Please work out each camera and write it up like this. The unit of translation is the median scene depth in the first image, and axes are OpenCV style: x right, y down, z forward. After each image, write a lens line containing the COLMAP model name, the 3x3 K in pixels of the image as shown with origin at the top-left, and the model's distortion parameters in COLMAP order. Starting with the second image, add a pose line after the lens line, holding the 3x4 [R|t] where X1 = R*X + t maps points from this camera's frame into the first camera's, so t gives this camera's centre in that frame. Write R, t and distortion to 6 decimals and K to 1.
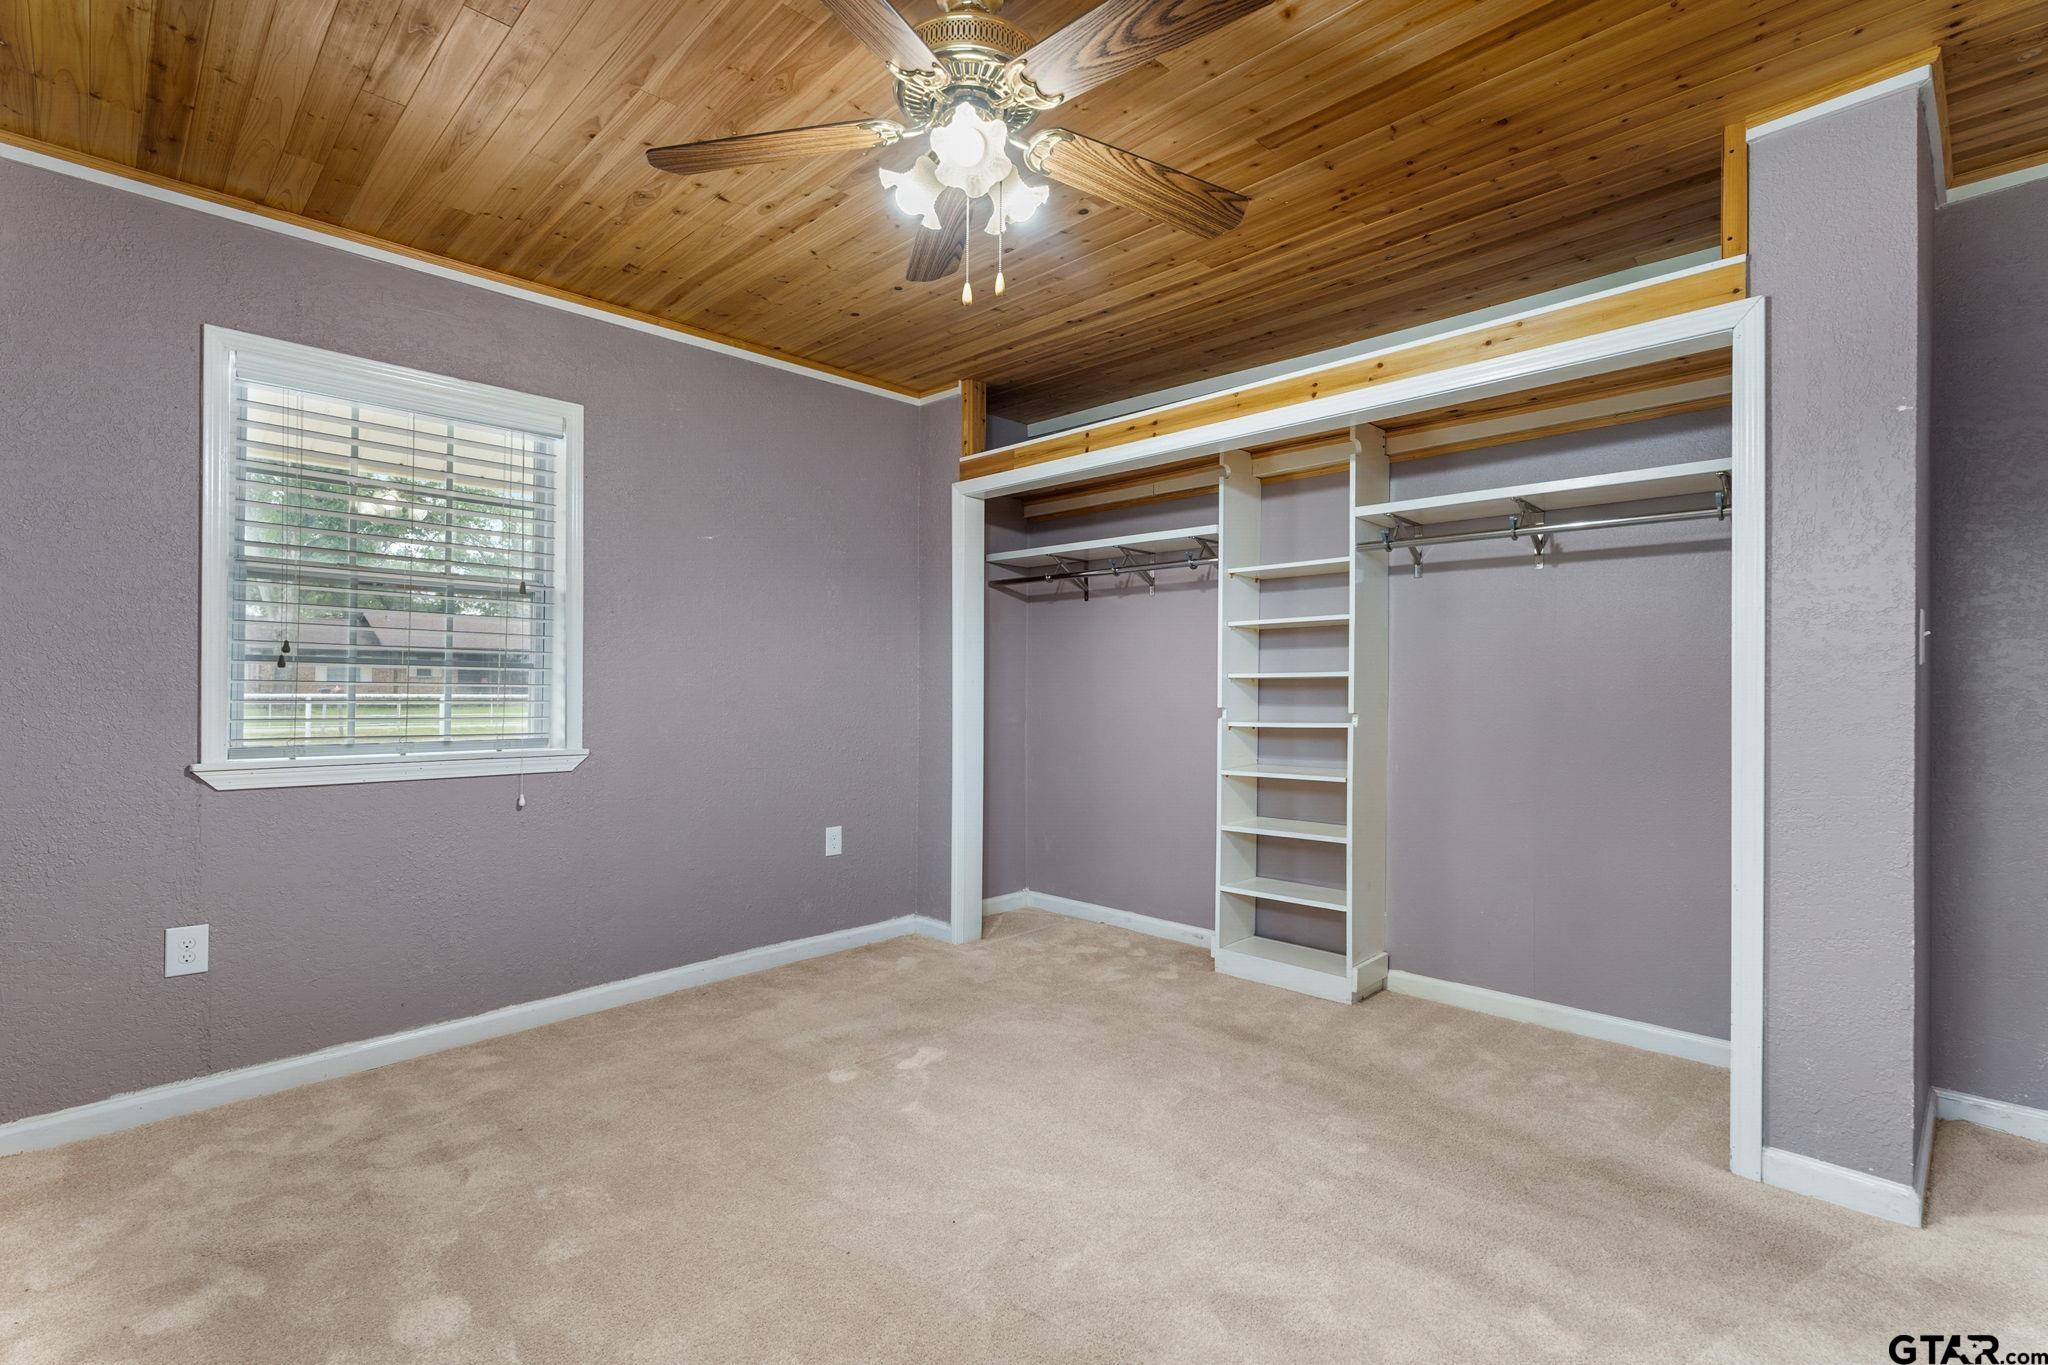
lens RADIAL K [[936.6, 0, 1024.0], [0, 936.6, 682.5], [0, 0, 1]] dist [0.001299, 0.000097]
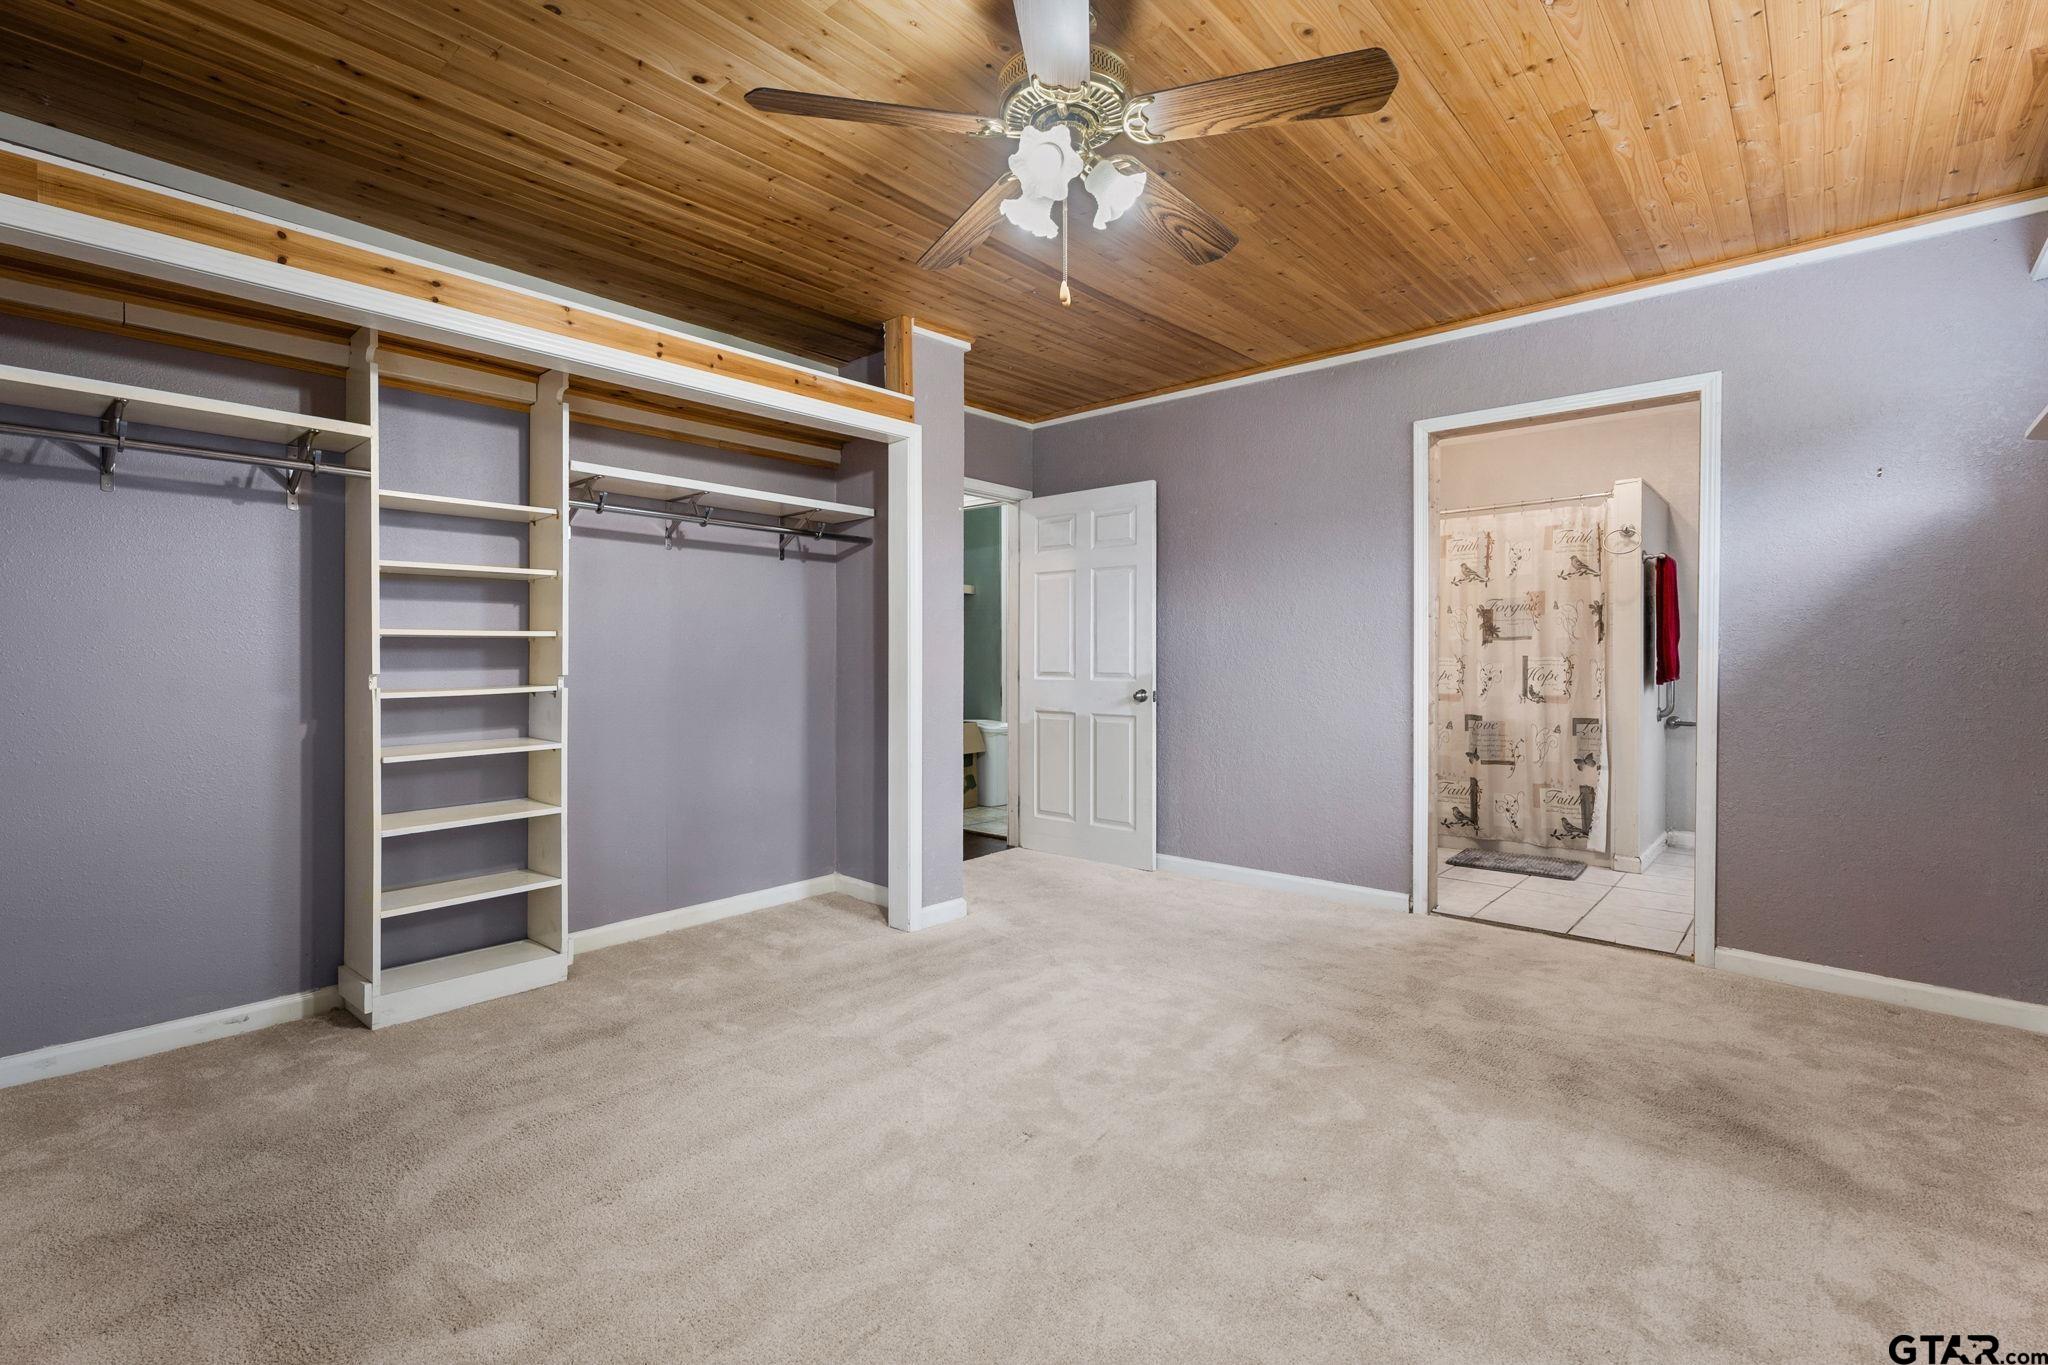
lens RADIAL K [[921.0, 0, 1022.9], [0, 921.0, 669.3], [0, 0, 1]] dist [0.001537, -0.000036]
pose [[-0.064827, -0.018559, 0.997724, -0.631095], [-0.007822, 0.999806, 0.018089, 0.005598], [-0.997866, -0.006631, -0.064960, 0.610427]]
